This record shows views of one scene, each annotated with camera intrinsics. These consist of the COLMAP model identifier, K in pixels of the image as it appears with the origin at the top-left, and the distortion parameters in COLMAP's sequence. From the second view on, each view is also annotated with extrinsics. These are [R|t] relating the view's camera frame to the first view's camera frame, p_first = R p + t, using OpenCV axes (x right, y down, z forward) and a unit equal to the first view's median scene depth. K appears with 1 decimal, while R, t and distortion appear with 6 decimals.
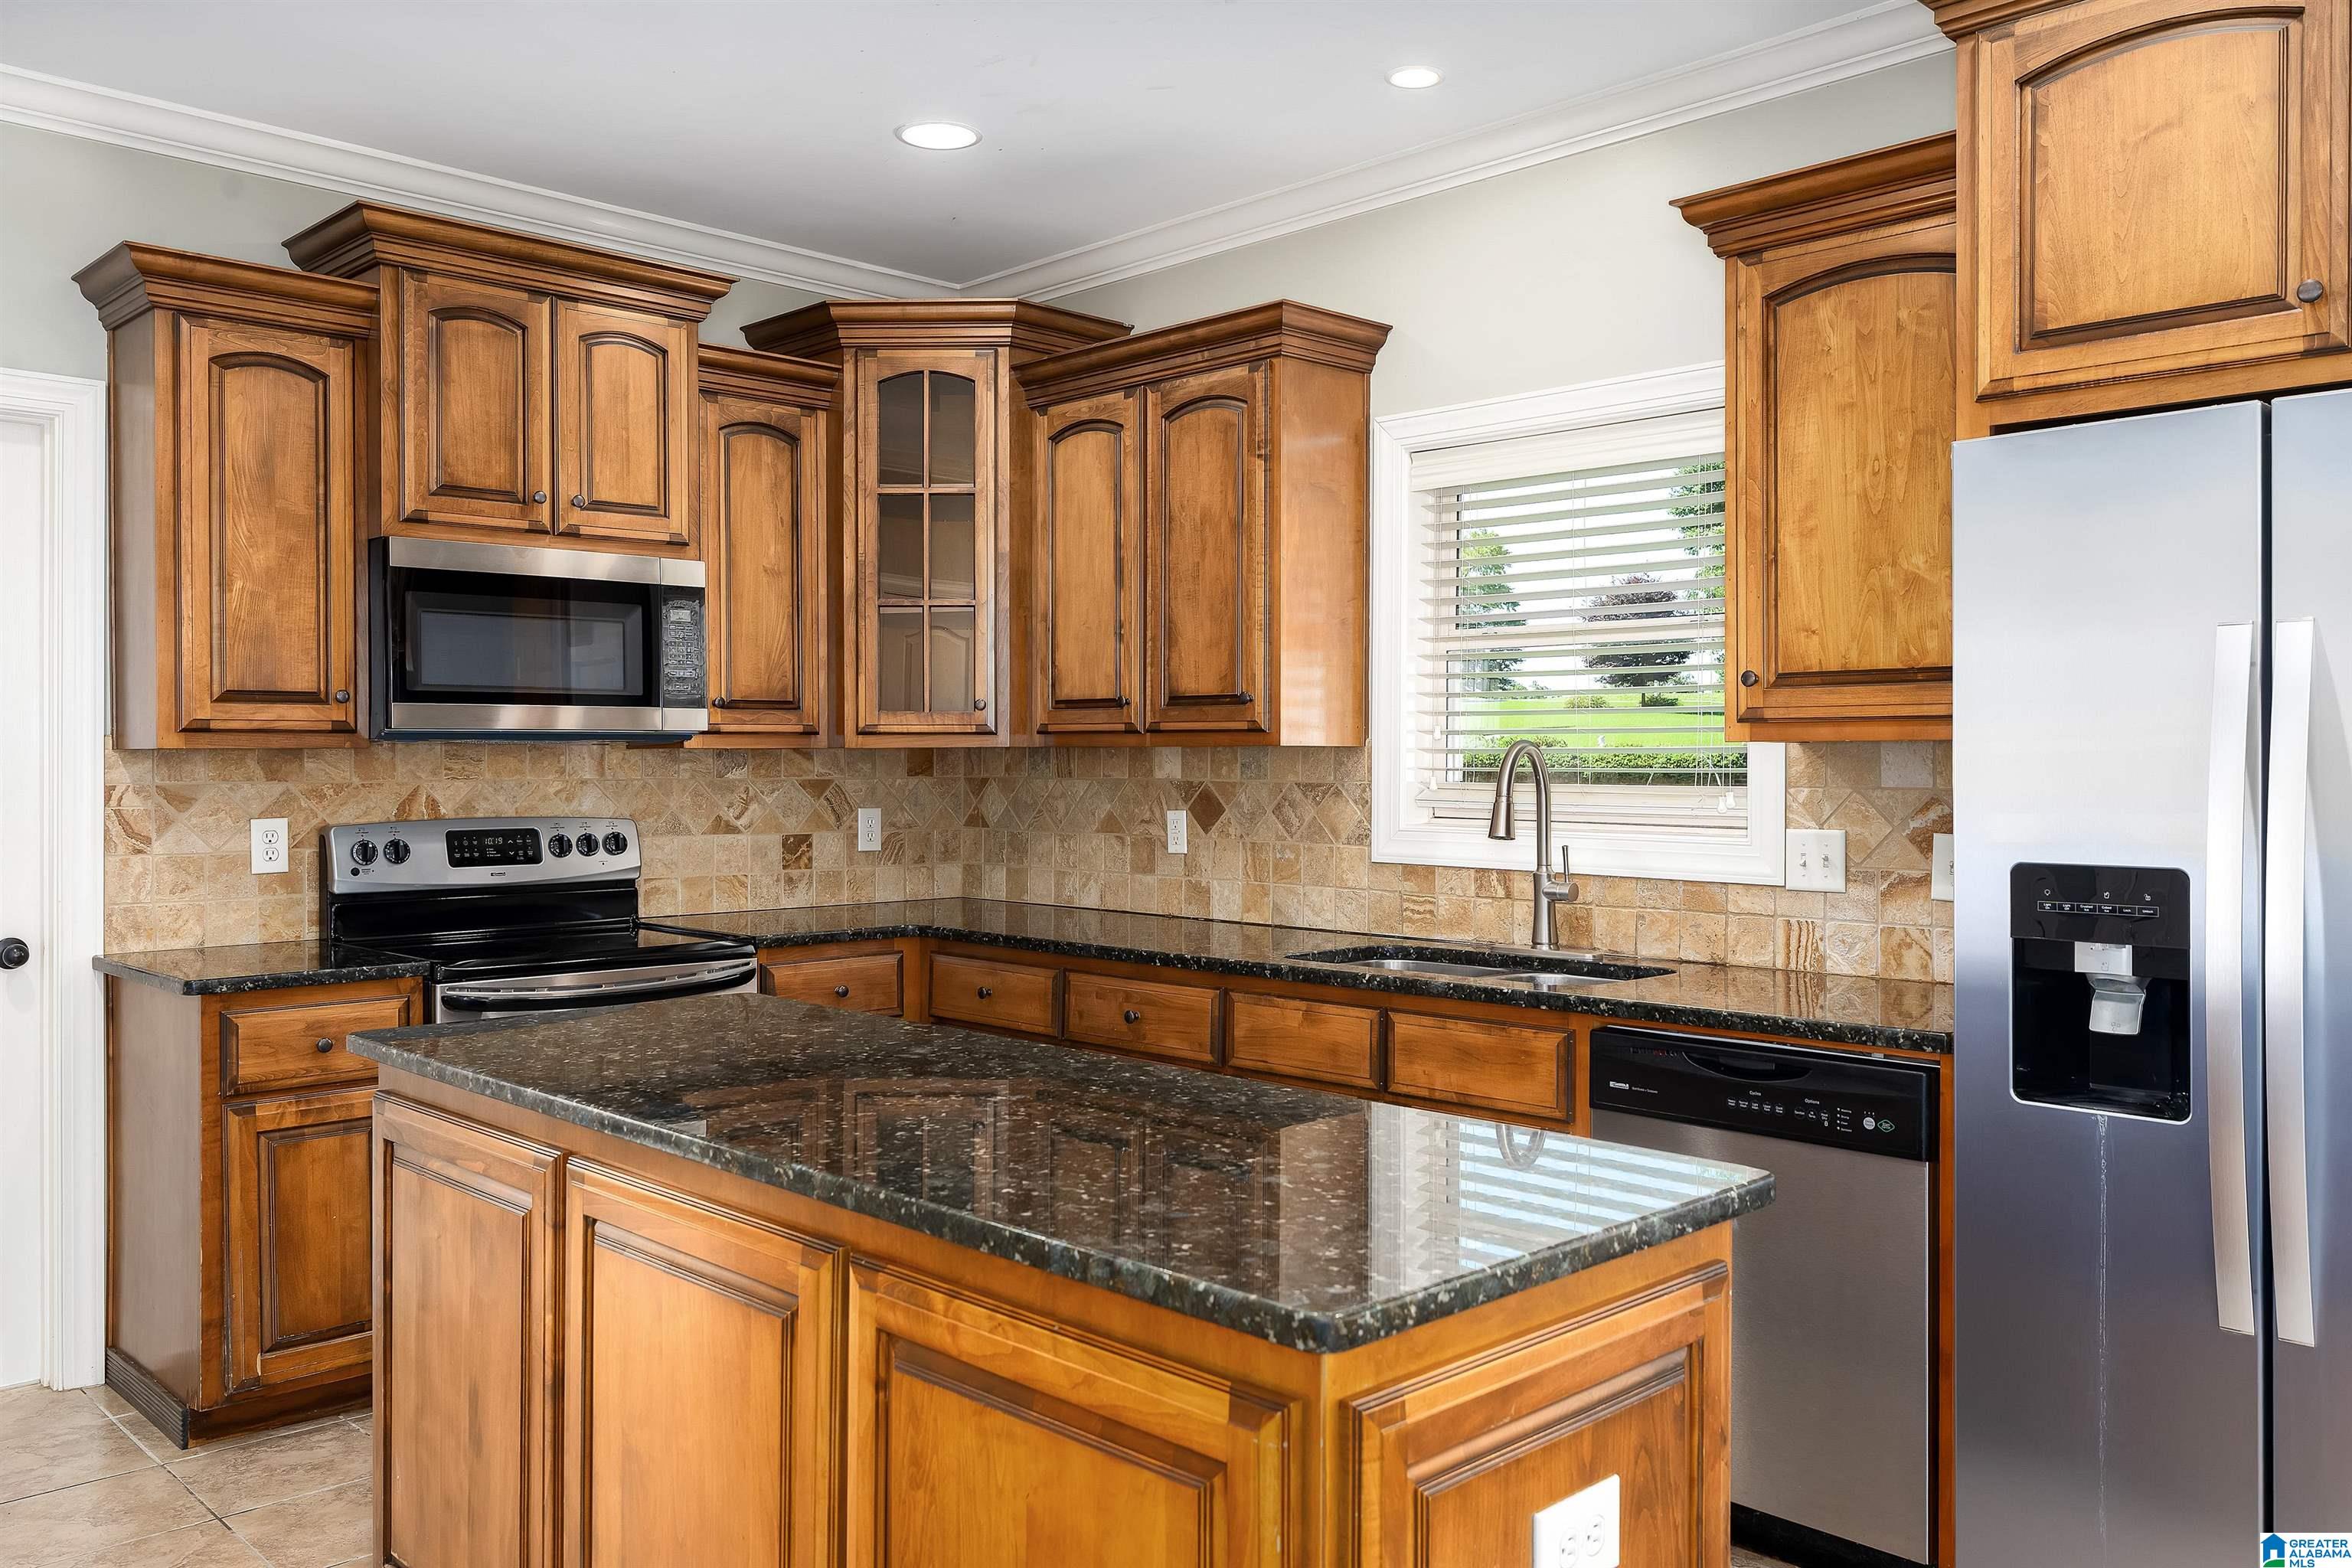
lens RADIAL K [[1843.1, 0, 1185.4], [0, 1843.1, 764.0], [0, 0, 1]] dist [0.003123, -0.001732]
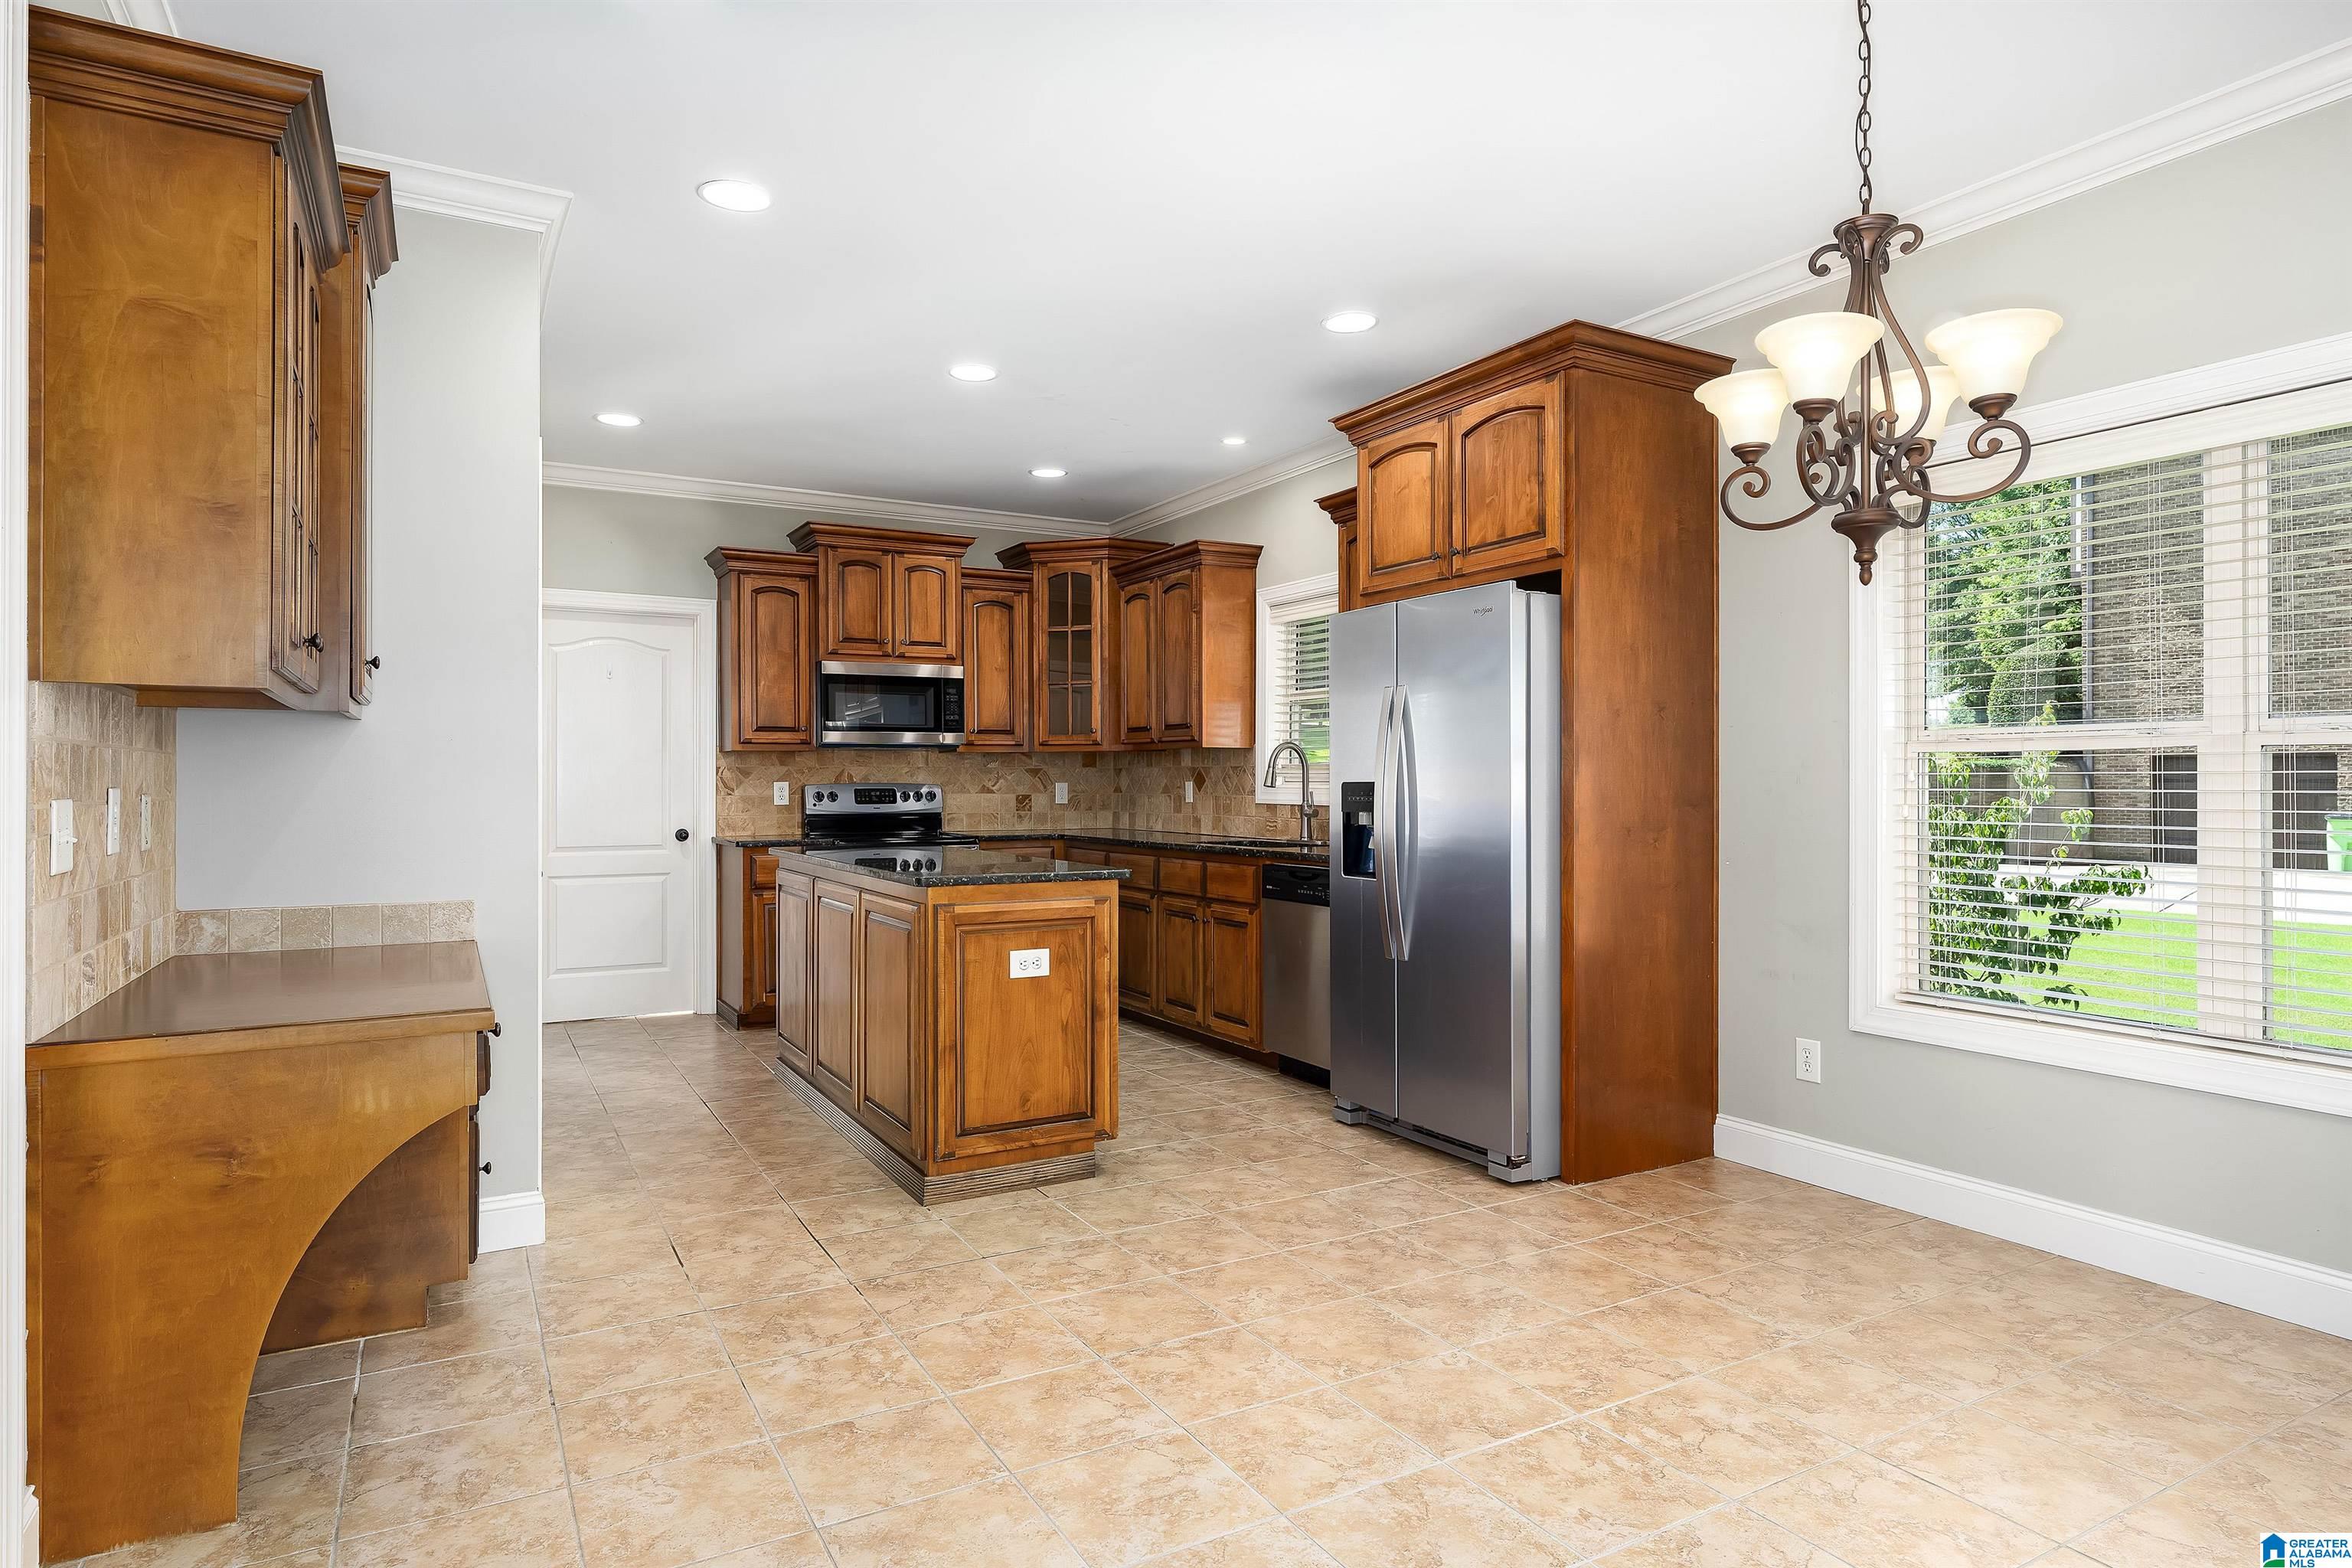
lens RADIAL K [[1335.2, 0, 1176.0], [0, 1335.2, 784.0], [0, 0, 1]] dist [-0.001670, -0.000082]
pose [[0.965146, -0.001168, -0.261710, 0.418775], [0.000552, 0.999997, -0.002425, 0.035831], [0.261712, 0.002196, 0.965143, -0.490810]]
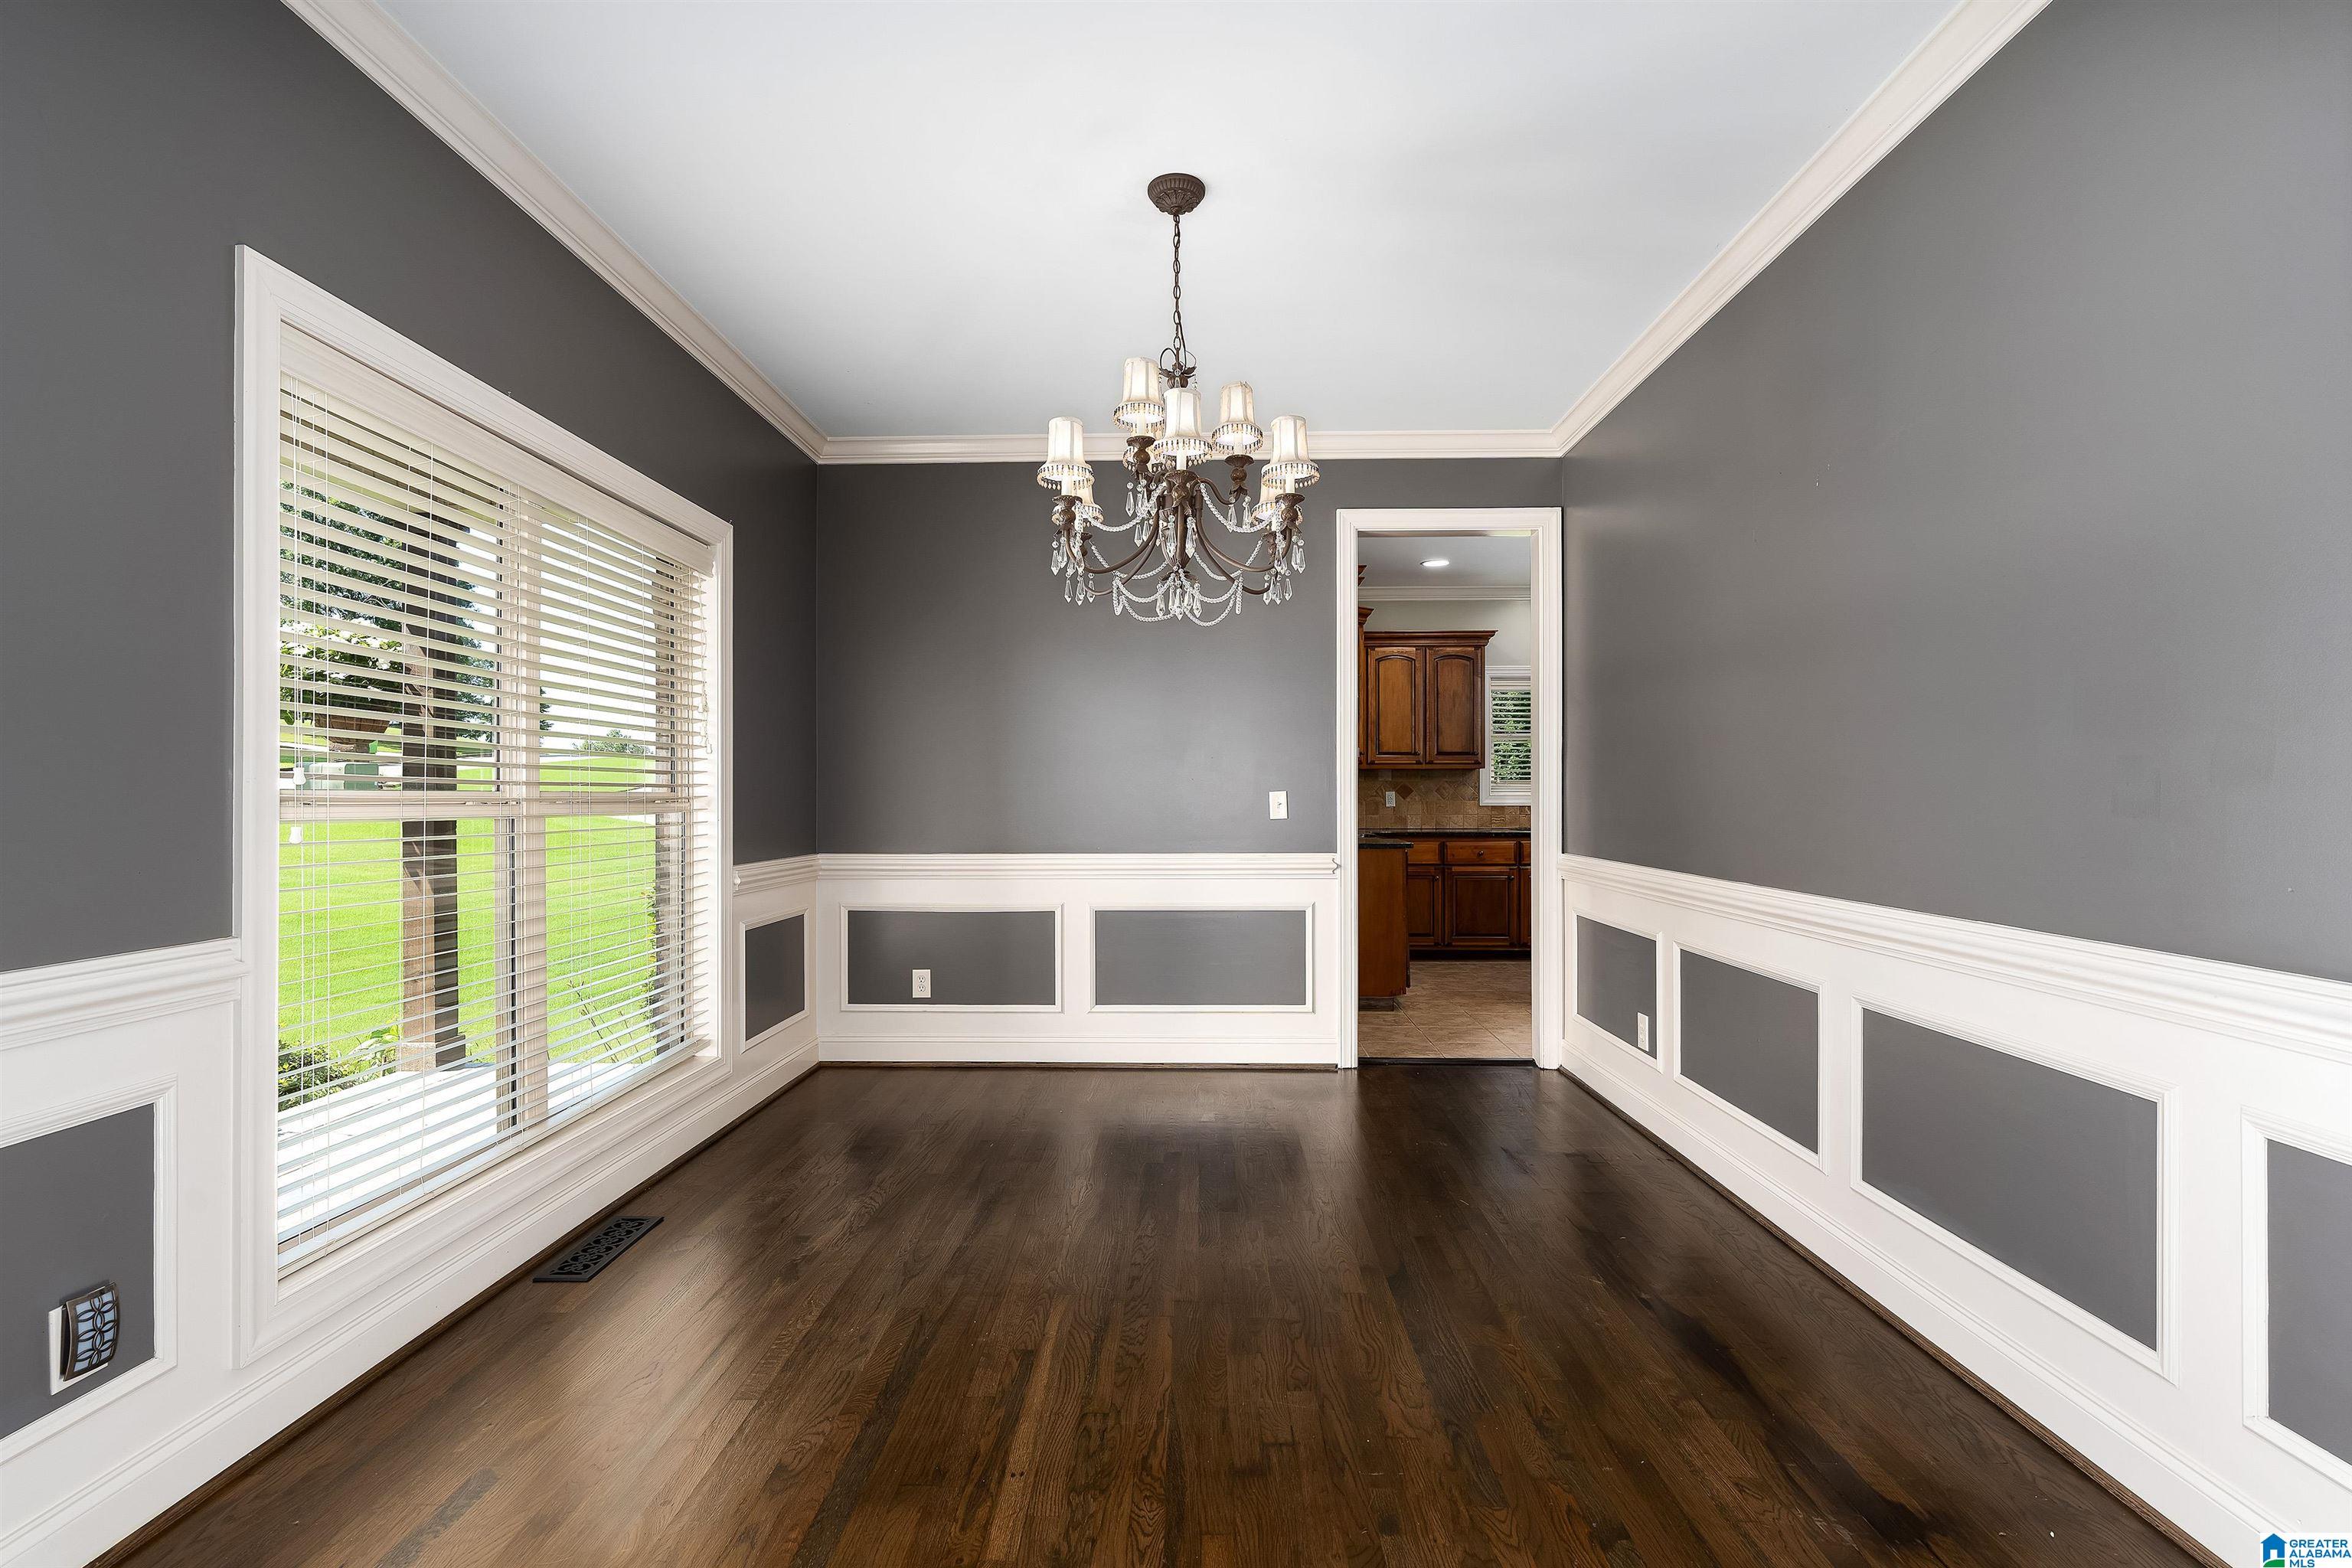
lens RADIAL K [[1064.4, 0, 1176.0], [0, 1064.4, 784.0], [0, 0, 1]] dist [-0.001019, -0.000749]
pose [[0.715037, 0.005784, 0.699063, -1.594005], [0.005469, 0.999889, -0.013867, 0.039256], [-0.699066, 0.013738, 0.714926, 0.053542]]
